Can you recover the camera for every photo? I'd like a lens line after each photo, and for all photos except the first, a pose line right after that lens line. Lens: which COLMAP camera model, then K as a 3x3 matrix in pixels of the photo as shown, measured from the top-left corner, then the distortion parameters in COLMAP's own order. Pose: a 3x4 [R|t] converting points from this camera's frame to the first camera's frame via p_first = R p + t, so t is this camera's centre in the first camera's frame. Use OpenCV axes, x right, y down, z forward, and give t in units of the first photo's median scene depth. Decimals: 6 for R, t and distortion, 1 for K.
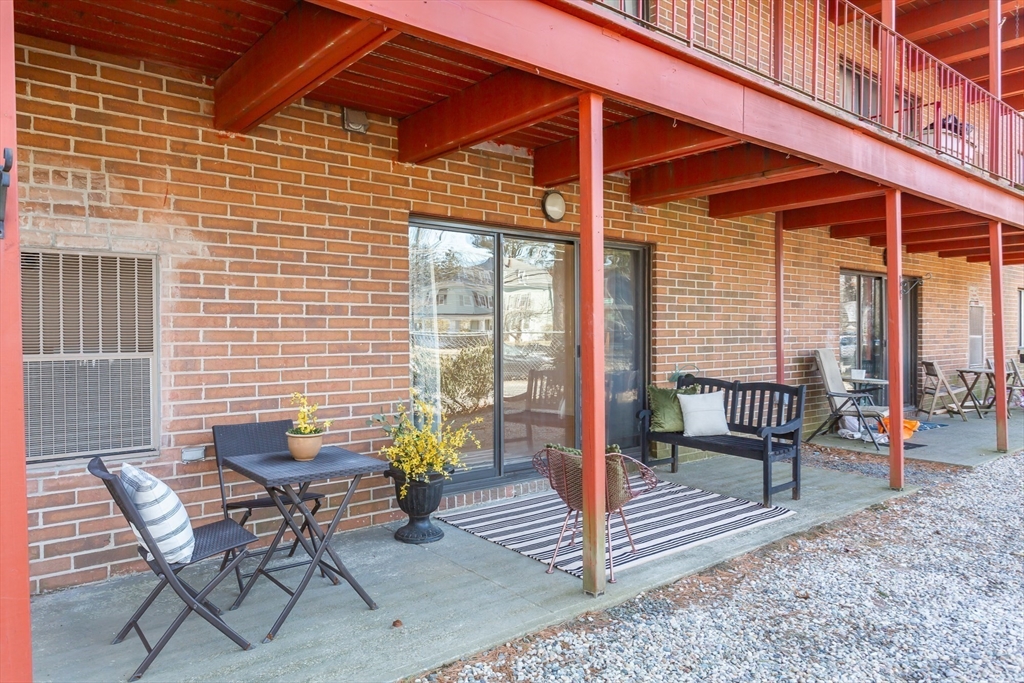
lens RADIAL K [[688.2, 0, 512.0], [0, 688.2, 337.8], [0, 0, 1]] dist [0.004382, 0.000286]
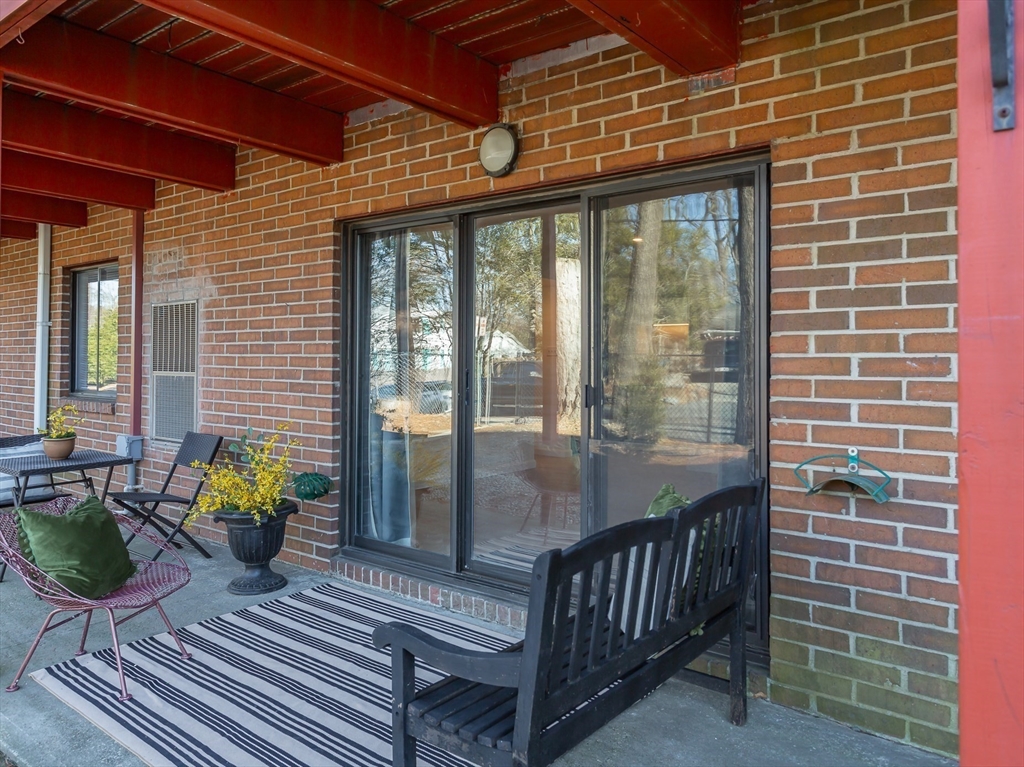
lens RADIAL K [[731.5, 0, 540.9], [0, 731.5, 351.1], [0, 0, 1]] dist [-0.002101, 0.004410]
pose [[0.232445, -0.008721, -0.972570, 0.861985], [-0.015773, 0.999794, -0.012735, -0.010559], [0.972482, 0.018301, 0.232260, 1.113882]]
